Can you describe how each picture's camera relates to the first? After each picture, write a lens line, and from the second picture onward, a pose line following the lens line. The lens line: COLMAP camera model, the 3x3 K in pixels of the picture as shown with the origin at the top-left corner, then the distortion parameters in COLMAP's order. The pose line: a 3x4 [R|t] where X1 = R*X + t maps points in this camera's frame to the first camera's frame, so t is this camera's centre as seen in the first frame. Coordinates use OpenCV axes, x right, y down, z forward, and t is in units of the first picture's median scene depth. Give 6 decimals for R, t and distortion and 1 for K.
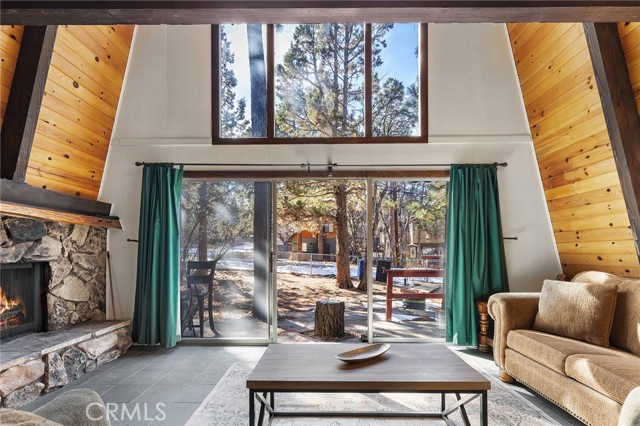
lens RADIAL K [[299.9, 0, 320.2], [0, 299.9, 256.6], [0, 0, 1]] dist [0.001965, -0.000161]
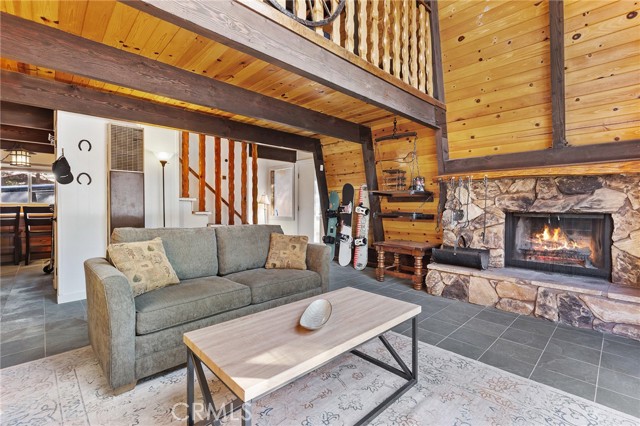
lens RADIAL K [[288.8, 0, 320.0], [0, 288.8, 213.0], [0, 0, 1]] dist [0.000301, -0.000394]
pose [[-0.714123, 0.021101, -0.699702, 0.421966], [-0.008306, 0.999220, 0.038611, -0.012018], [0.699971, 0.033385, -0.713391, 0.911121]]
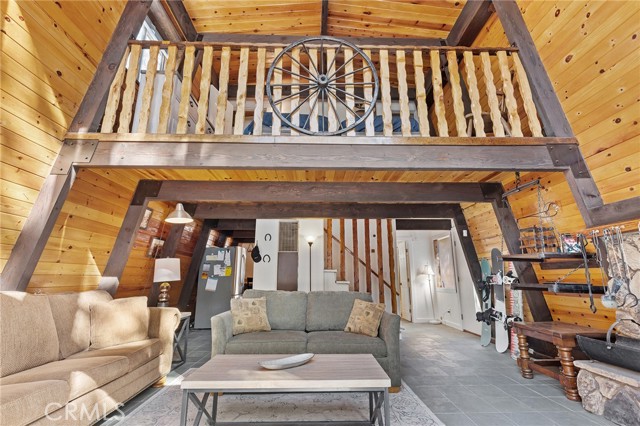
lens RADIAL K [[288.5, 0, 319.0], [0, 288.5, 216.4], [0, 0, 1]] dist [-0.001411, -0.000389]
pose [[-0.999567, -0.000748, -0.029416, 0.038120], [0.005042, 0.980538, -0.196265, -0.000011], [0.028990, -0.196328, -0.980110, 1.221007]]
